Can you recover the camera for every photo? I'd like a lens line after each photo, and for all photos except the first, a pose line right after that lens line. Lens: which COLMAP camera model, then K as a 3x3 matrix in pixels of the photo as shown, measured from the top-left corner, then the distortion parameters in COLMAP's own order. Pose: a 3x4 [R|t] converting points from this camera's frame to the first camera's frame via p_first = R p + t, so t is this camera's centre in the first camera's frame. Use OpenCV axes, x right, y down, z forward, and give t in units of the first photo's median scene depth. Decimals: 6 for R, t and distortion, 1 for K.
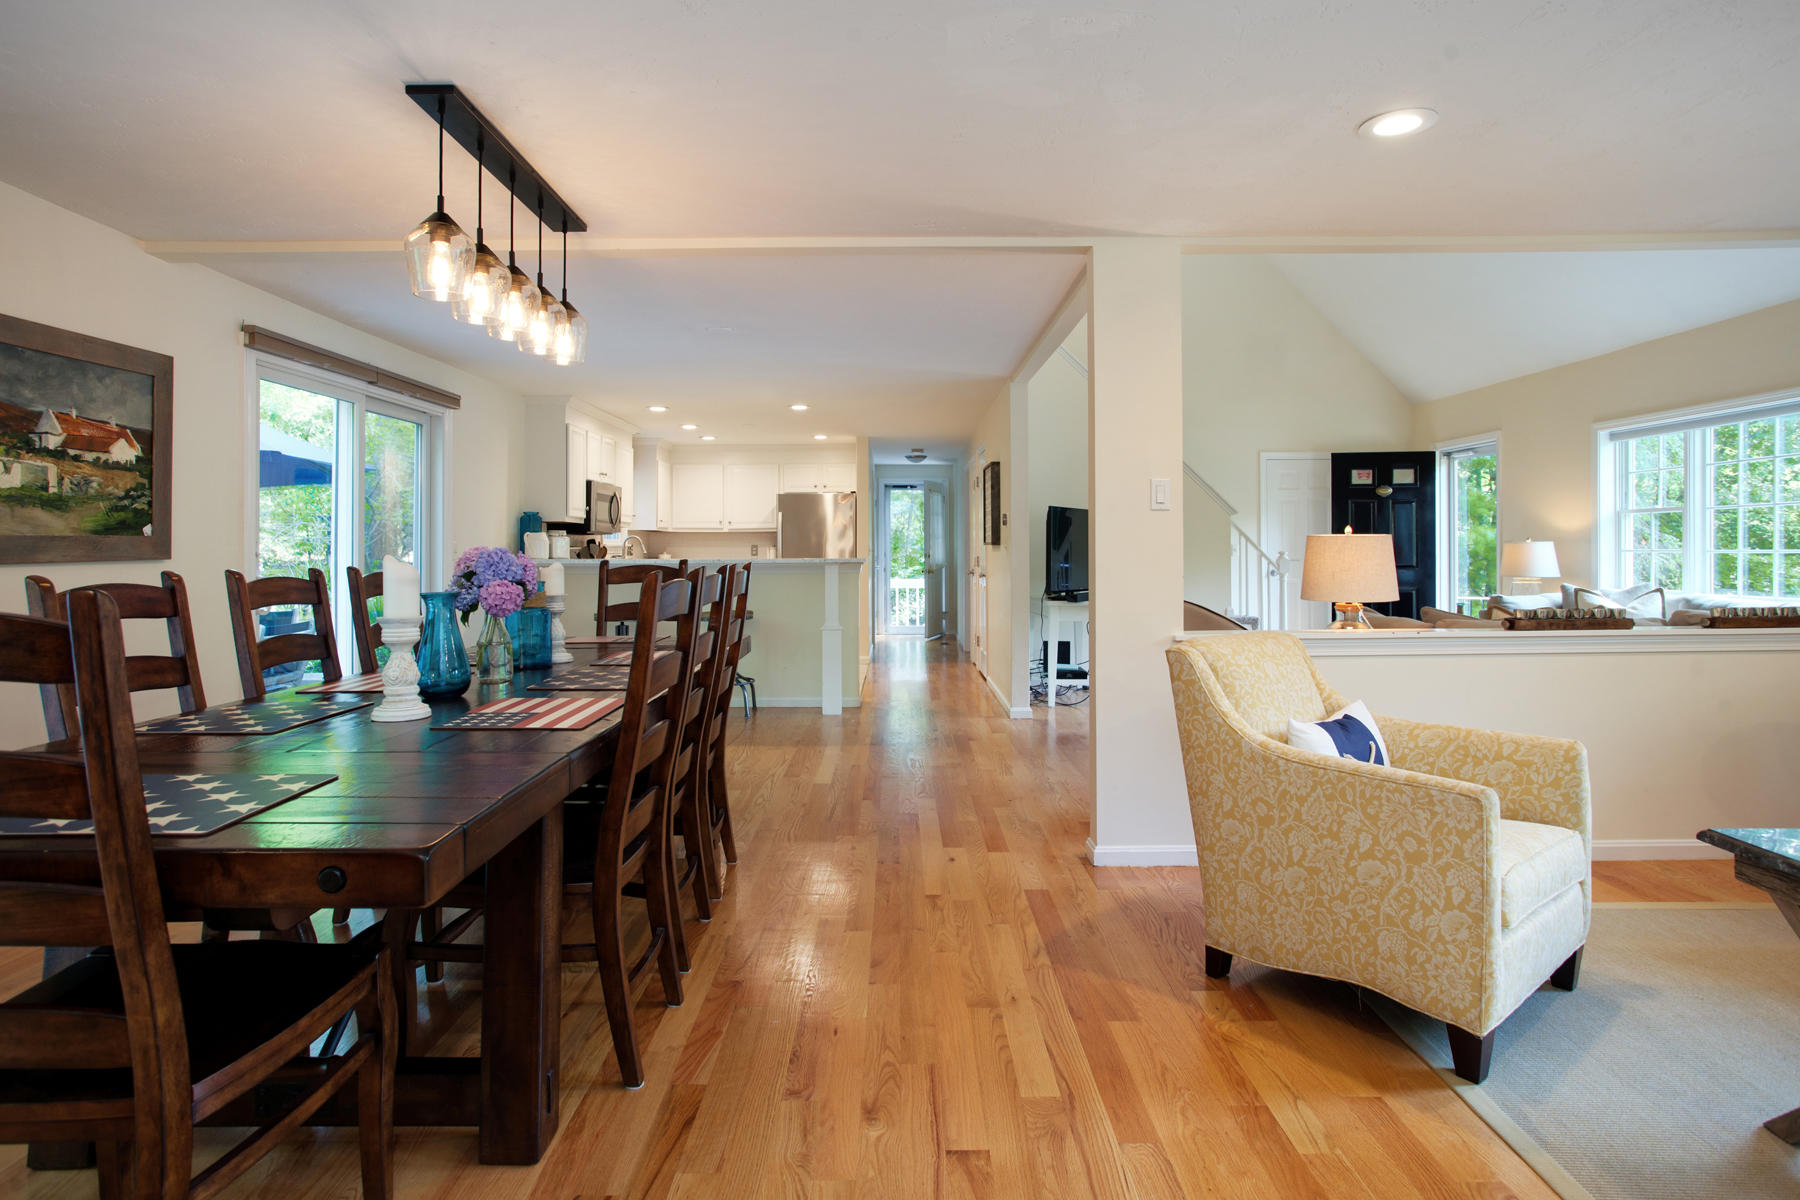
lens RADIAL K [[965.7, 0, 899.5], [0, 965.7, 553.8], [0, 0, 1]] dist [-0.041028, 0.030987]
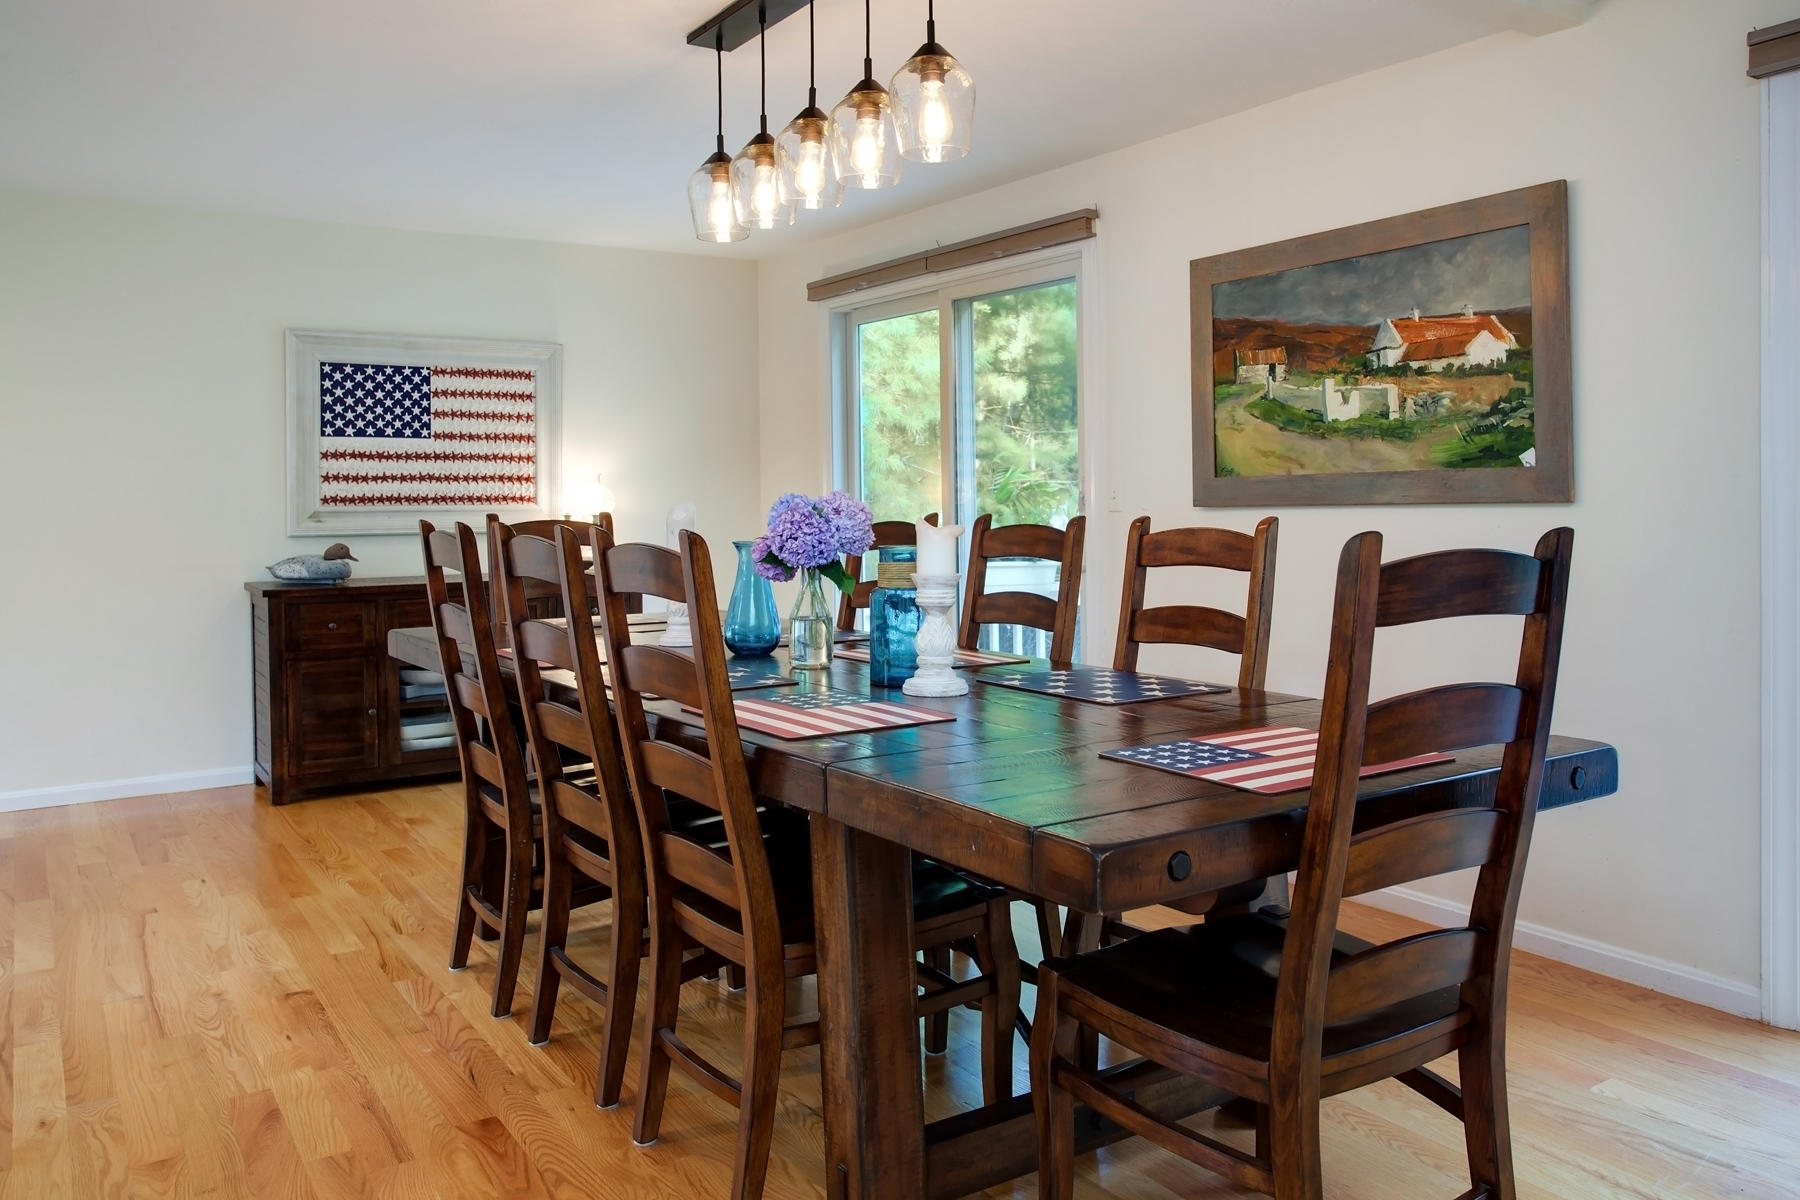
lens RADIAL K [[1368.2, 0, 855.2], [0, 1368.2, 503.3], [0, 0, 1]] dist [-0.007444, -0.004182]
pose [[-0.844420, 0.018062, -0.535377, 0.135508], [0.012156, 0.999820, 0.014559, -0.014301], [0.535544, 0.005786, -0.844488, 1.747227]]
